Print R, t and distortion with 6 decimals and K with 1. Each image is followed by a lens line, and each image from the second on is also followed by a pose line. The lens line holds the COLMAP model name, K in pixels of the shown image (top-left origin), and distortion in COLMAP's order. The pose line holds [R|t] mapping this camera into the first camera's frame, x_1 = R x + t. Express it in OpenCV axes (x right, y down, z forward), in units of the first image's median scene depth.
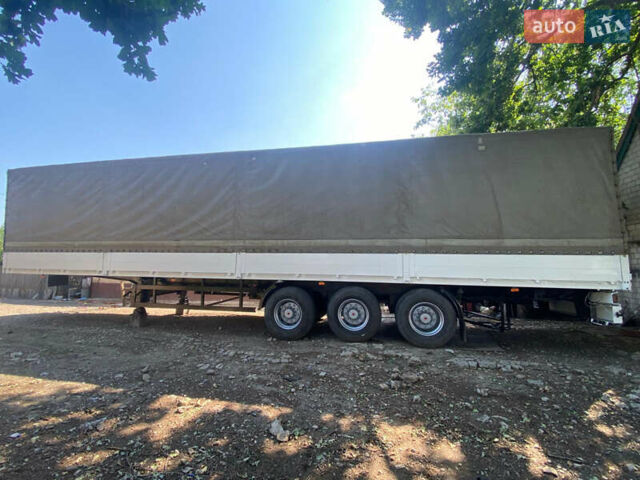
lens RADIAL K [[279.0, 0, 318.2], [0, 279.0, 248.5], [0, 0, 1]] dist [0.015689, -0.019836]
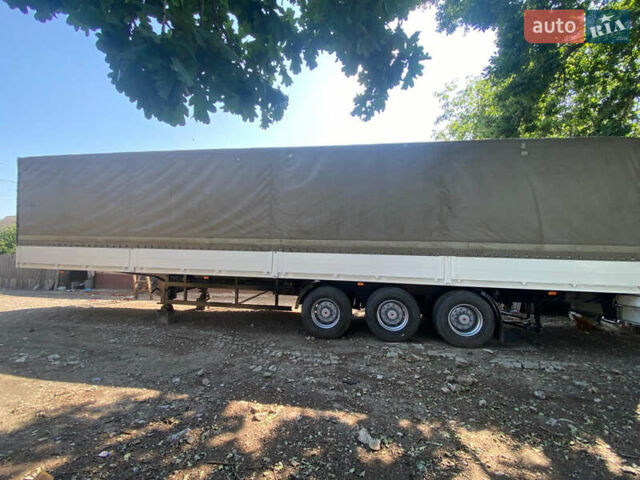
lens RADIAL K [[279.0, 0, 318.2], [0, 279.0, 248.5], [0, 0, 1]] dist [0.015689, -0.019836]
pose [[0.999112, 0.011812, 0.040445, -0.211268], [-0.013695, 0.998820, 0.046599, -0.054506], [-0.039846, -0.047111, 0.998095, 0.005724]]
